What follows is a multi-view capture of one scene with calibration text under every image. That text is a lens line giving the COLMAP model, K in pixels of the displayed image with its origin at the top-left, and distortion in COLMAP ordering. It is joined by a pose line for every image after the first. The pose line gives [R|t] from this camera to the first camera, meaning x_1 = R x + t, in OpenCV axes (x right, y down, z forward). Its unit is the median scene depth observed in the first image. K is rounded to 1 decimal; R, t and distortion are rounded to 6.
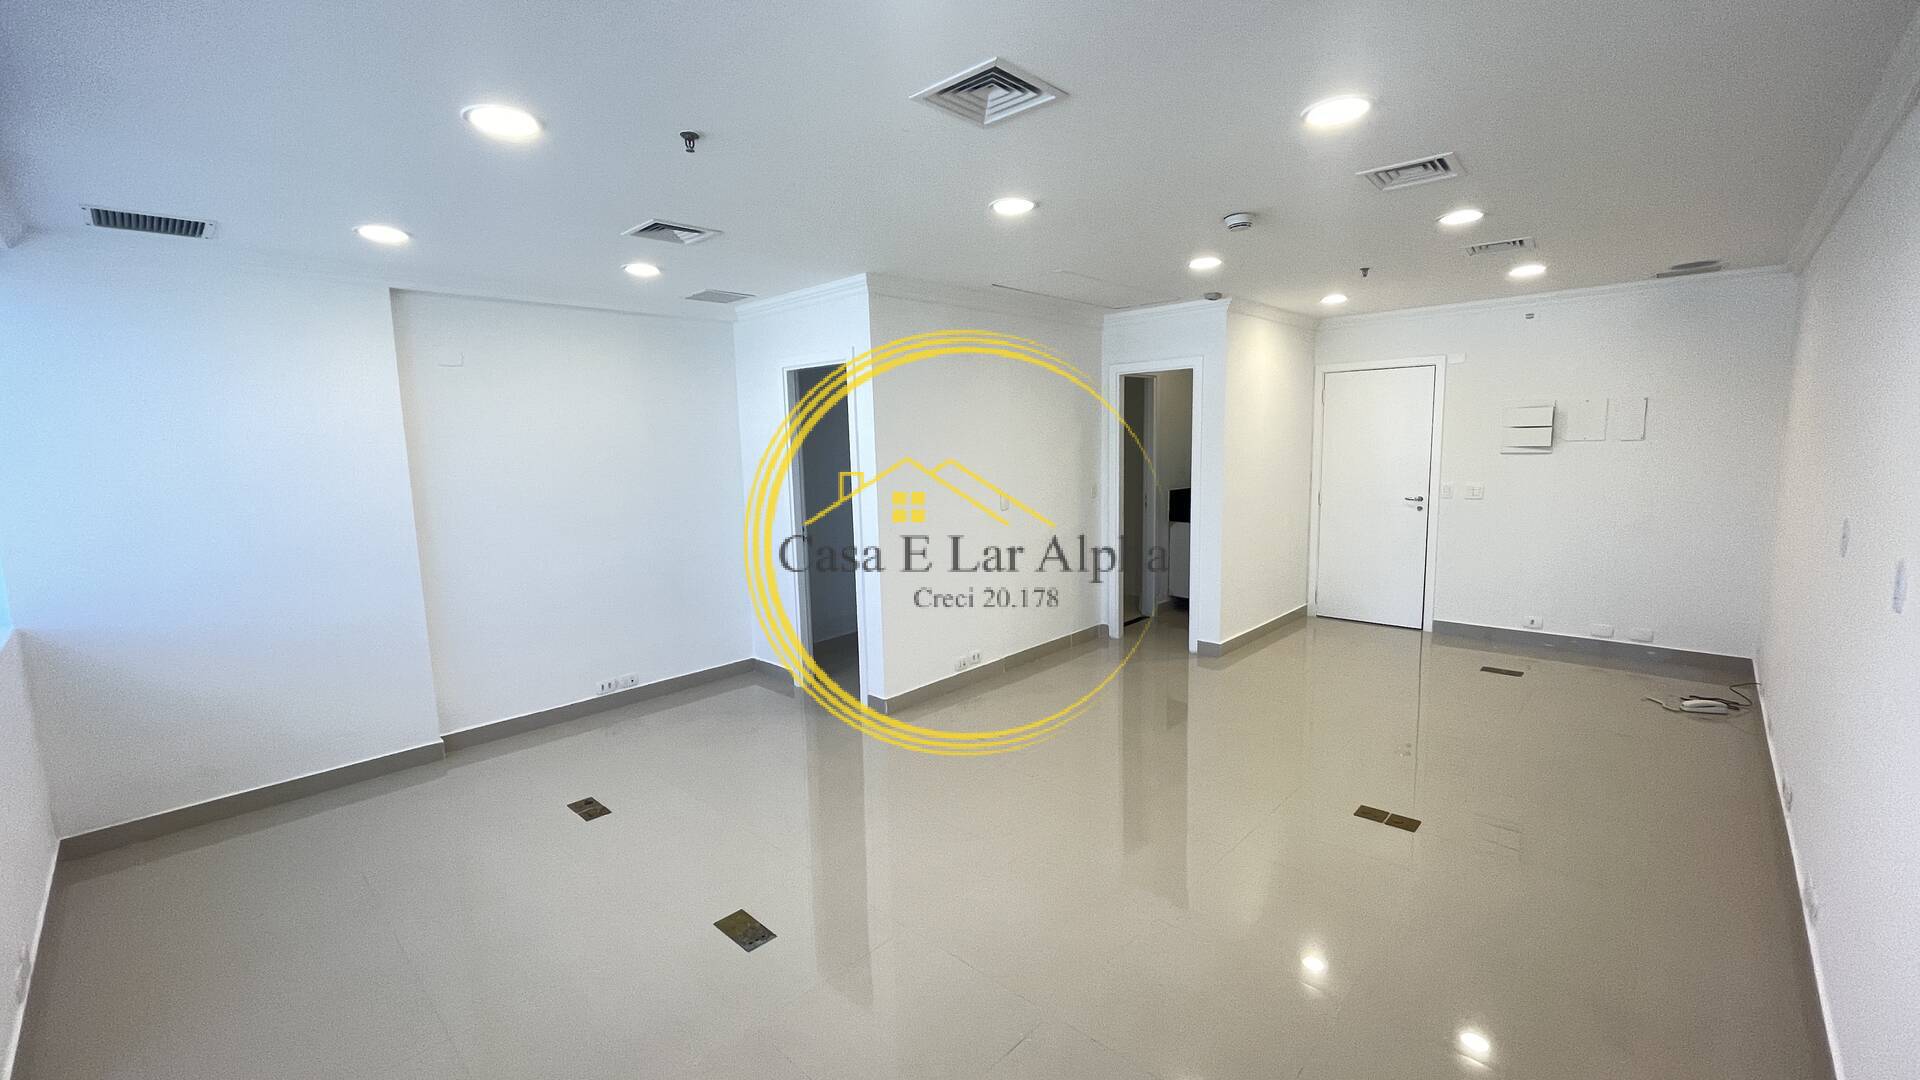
lens RADIAL K [[767.3, 0, 960.0], [0, 767.3, 540.0], [0, 0, 1]] dist [-0.000826, -0.000197]
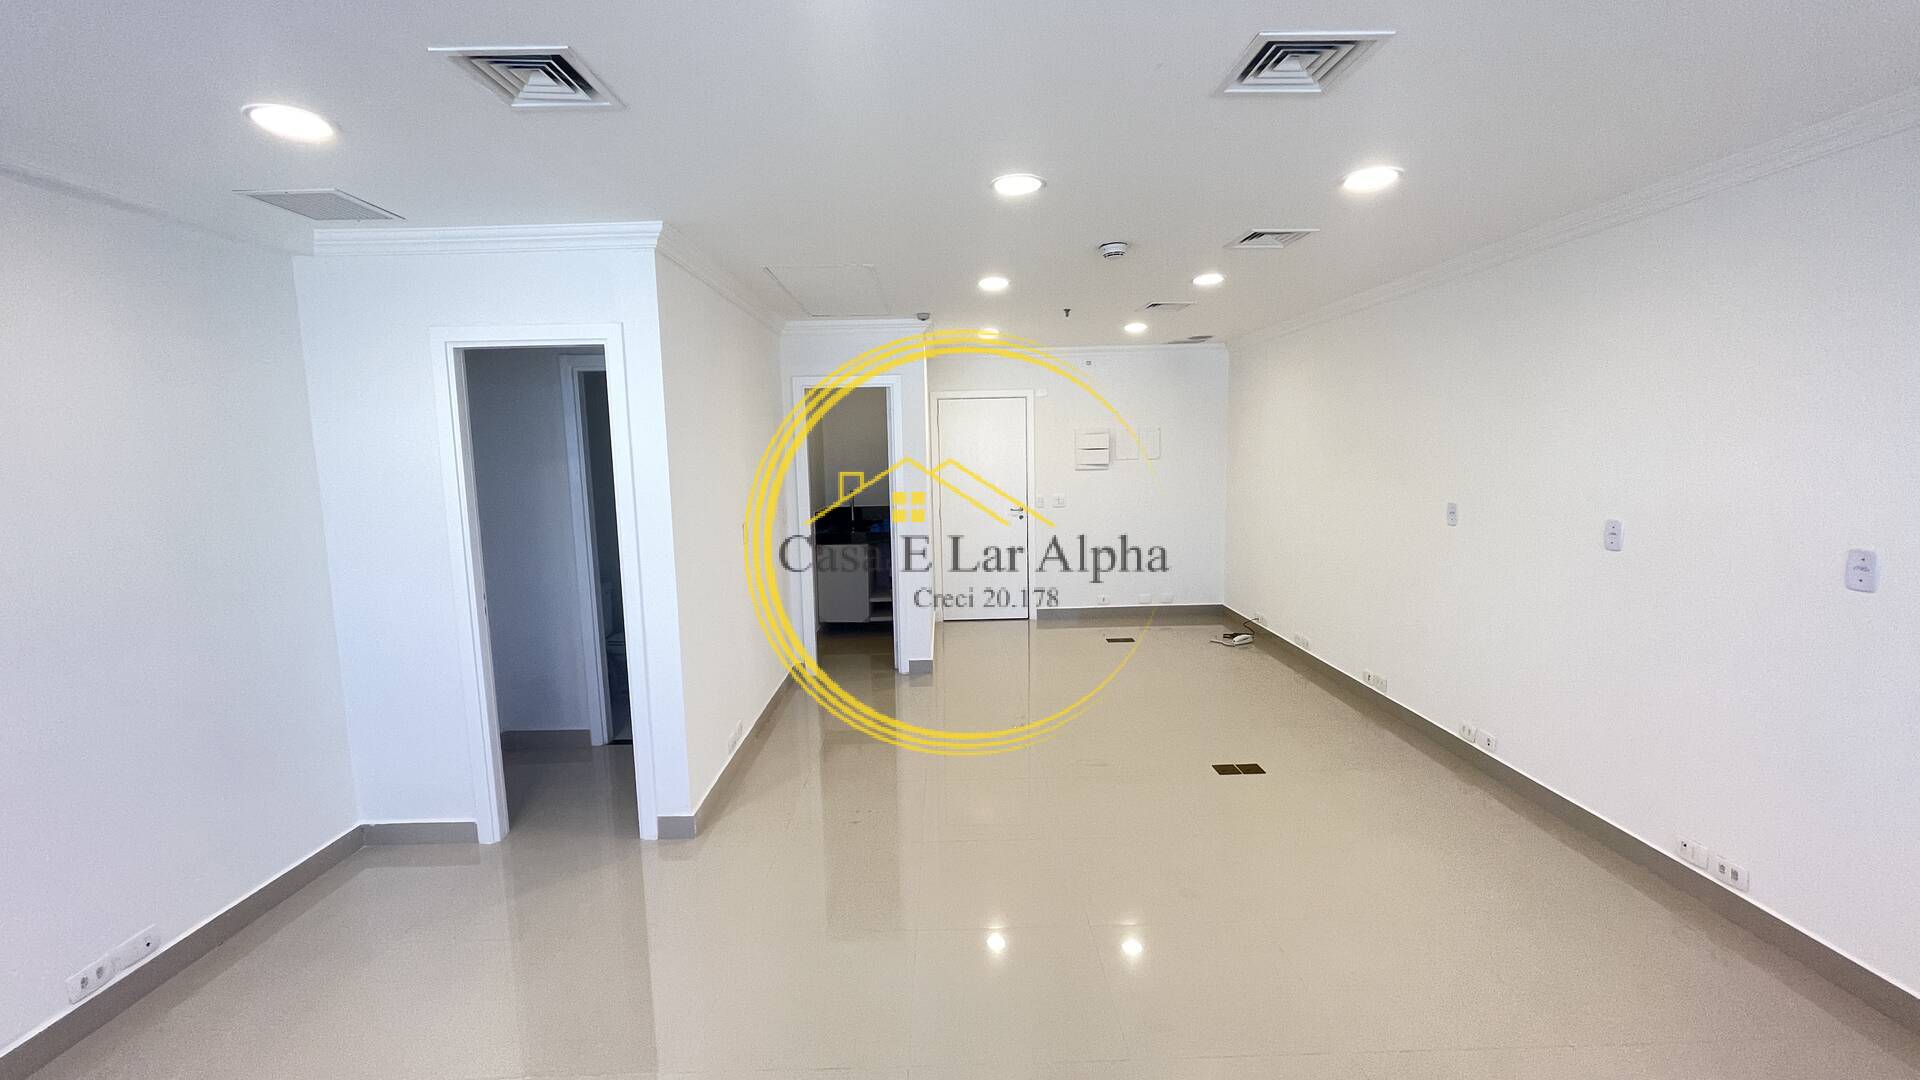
lens RADIAL K [[767.3, 0, 960.0], [0, 767.3, 540.0], [0, 0, 1]] dist [-0.000826, -0.000197]
pose [[0.719845, -0.072543, 0.690334, -0.328312], [0.093537, 0.995591, 0.007085, -0.026131], [-0.687804, 0.059472, 0.723457, 0.238508]]
